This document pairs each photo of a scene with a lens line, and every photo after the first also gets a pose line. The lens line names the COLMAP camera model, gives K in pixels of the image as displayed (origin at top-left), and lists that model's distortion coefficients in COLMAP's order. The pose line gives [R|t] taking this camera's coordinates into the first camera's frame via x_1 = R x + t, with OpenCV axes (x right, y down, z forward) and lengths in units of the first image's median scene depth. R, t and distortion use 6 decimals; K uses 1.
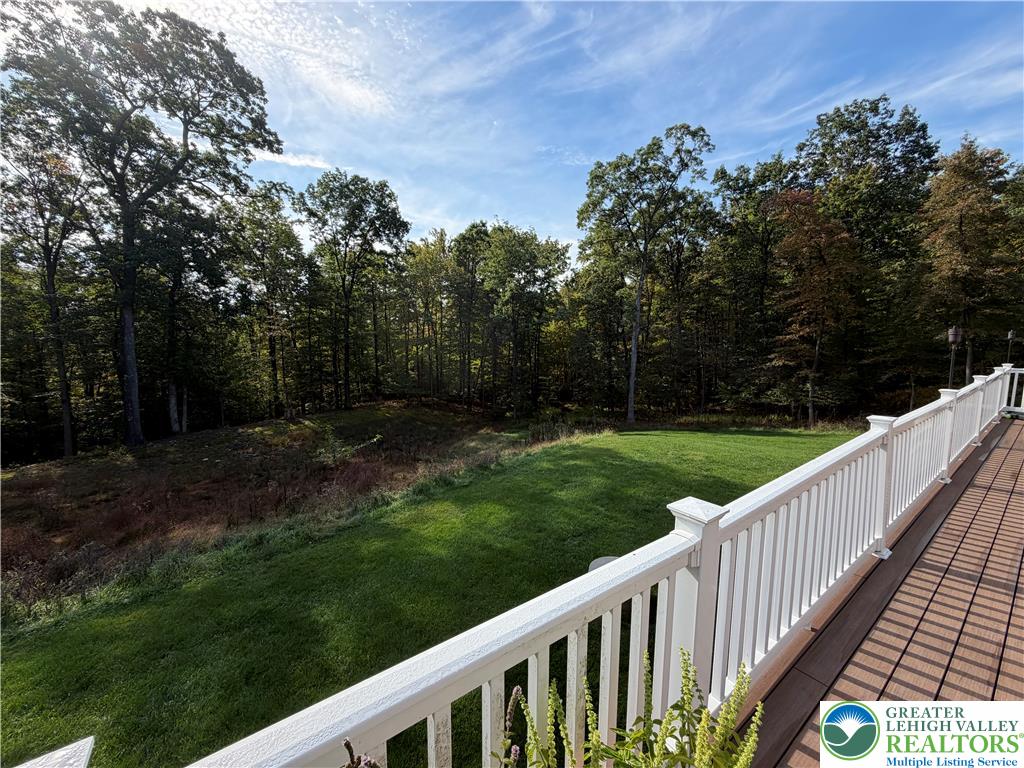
lens RADIAL K [[409.6, 0, 512.0], [0, 409.6, 384.0], [0, 0, 1]] dist [0.001444, 0.000177]
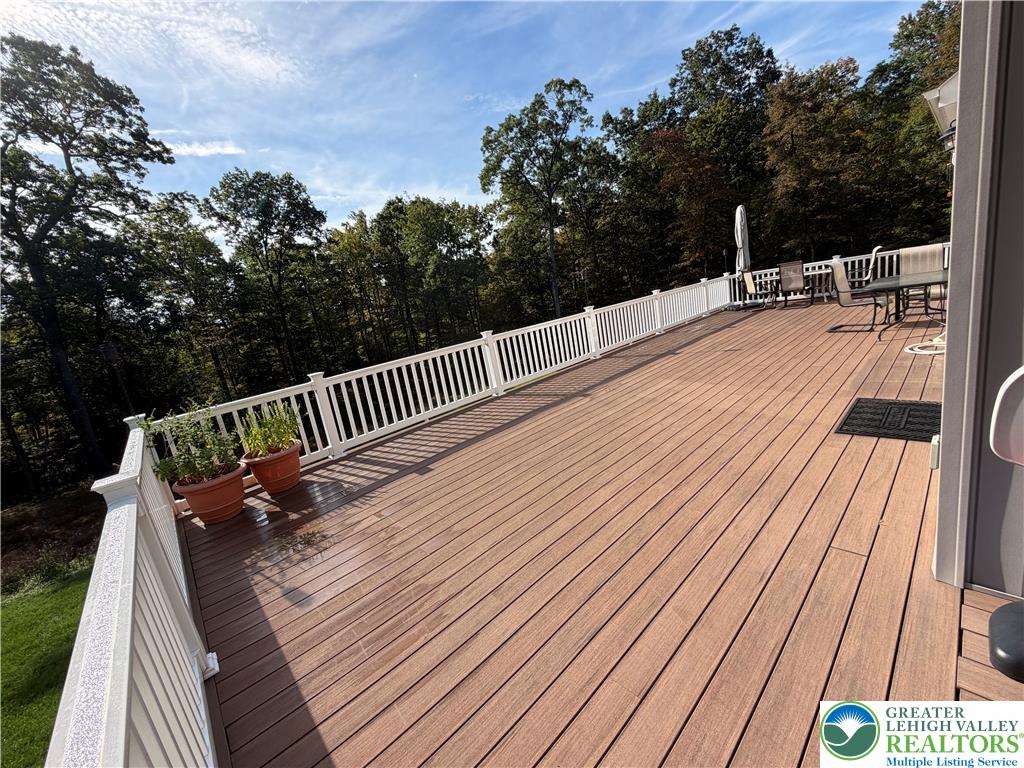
lens RADIAL K [[408.7, 0, 512.0], [0, 408.7, 384.0], [0, 0, 1]] dist [-0.001672, -0.000380]
pose [[0.981598, -0.182700, 0.055549, 0.079509], [0.176909, 0.979568, 0.095657, 0.008945], [-0.071891, -0.084070, 0.993863, -0.074024]]
